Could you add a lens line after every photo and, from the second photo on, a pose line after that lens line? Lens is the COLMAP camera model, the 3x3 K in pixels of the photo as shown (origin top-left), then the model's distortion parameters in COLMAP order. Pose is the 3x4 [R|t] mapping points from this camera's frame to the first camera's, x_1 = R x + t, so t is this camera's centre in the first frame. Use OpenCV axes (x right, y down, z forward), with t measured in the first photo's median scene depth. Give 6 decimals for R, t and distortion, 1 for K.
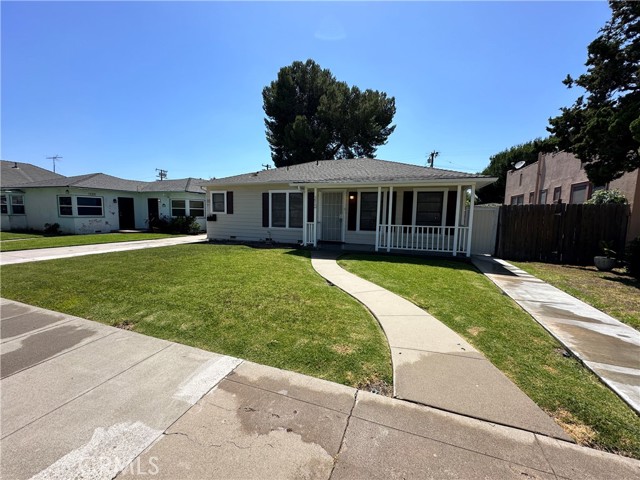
lens RADIAL K [[254.9, 0, 321.8], [0, 254.9, 239.6], [0, 0, 1]] dist [-0.000748, -0.000295]
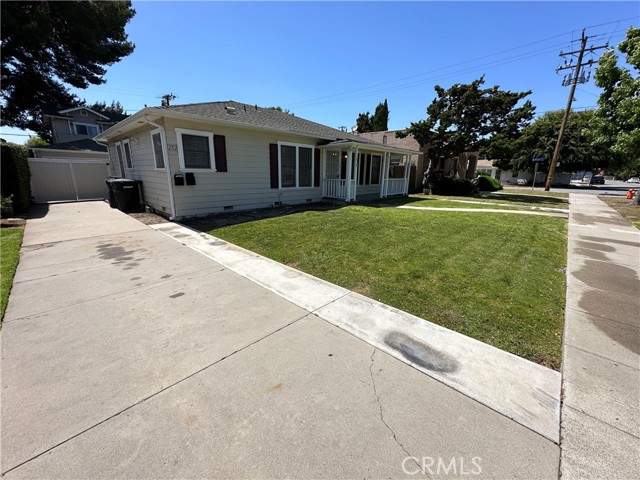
lens RADIAL K [[254.9, 0, 321.8], [0, 254.9, 239.6], [0, 0, 1]] dist [-0.000748, -0.000295]
pose [[0.403480, -0.248265, 0.880664, -0.916584], [0.083664, 0.968464, 0.234686, -0.069169], [-0.911155, -0.021011, 0.411527, 0.531050]]
